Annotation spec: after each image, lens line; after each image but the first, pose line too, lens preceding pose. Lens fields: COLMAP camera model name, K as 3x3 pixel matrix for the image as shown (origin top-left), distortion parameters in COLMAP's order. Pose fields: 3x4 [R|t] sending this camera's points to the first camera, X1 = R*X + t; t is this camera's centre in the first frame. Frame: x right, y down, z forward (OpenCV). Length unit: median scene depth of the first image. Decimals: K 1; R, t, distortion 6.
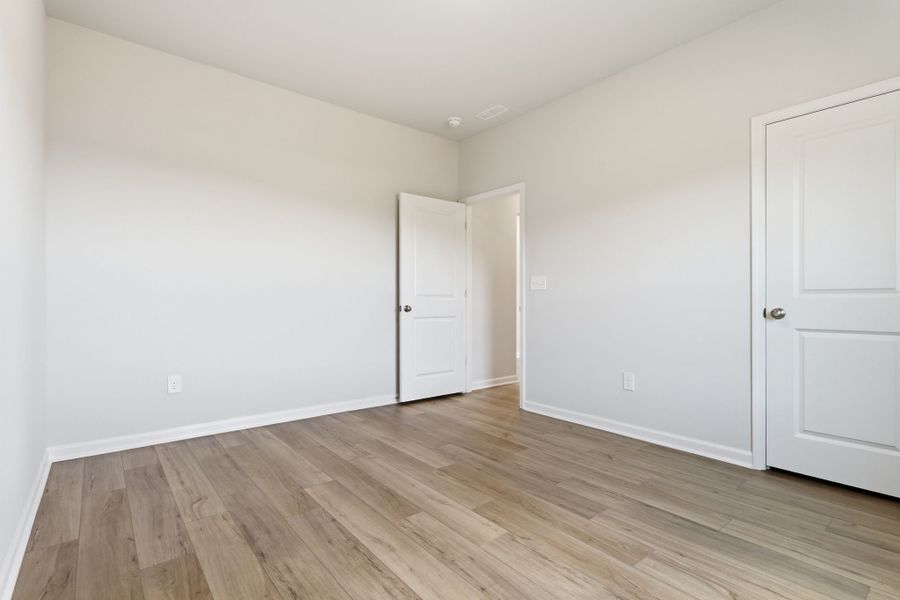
lens RADIAL K [[422.6, 0, 452.2], [0, 422.6, 299.8], [0, 0, 1]] dist [-0.000230, 0.000687]
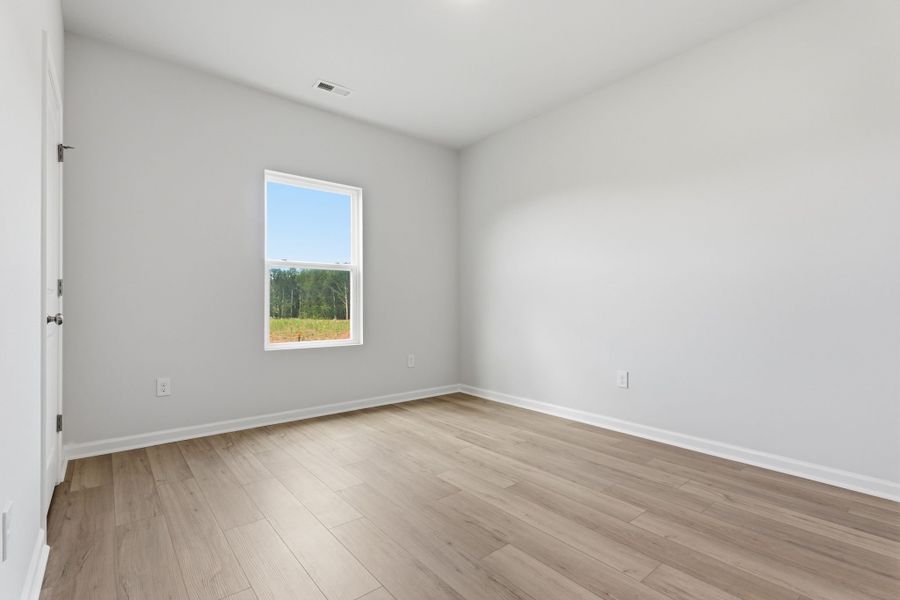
lens RADIAL K [[422.6, 0, 452.2], [0, 422.6, 299.8], [0, 0, 1]] dist [-0.000230, 0.000687]
pose [[-0.999999, 0.000433, -0.001105, 0.071125], [0.000443, 0.999961, -0.008840, 0.003772], [0.001102, -0.008840, -0.999960, 2.109746]]
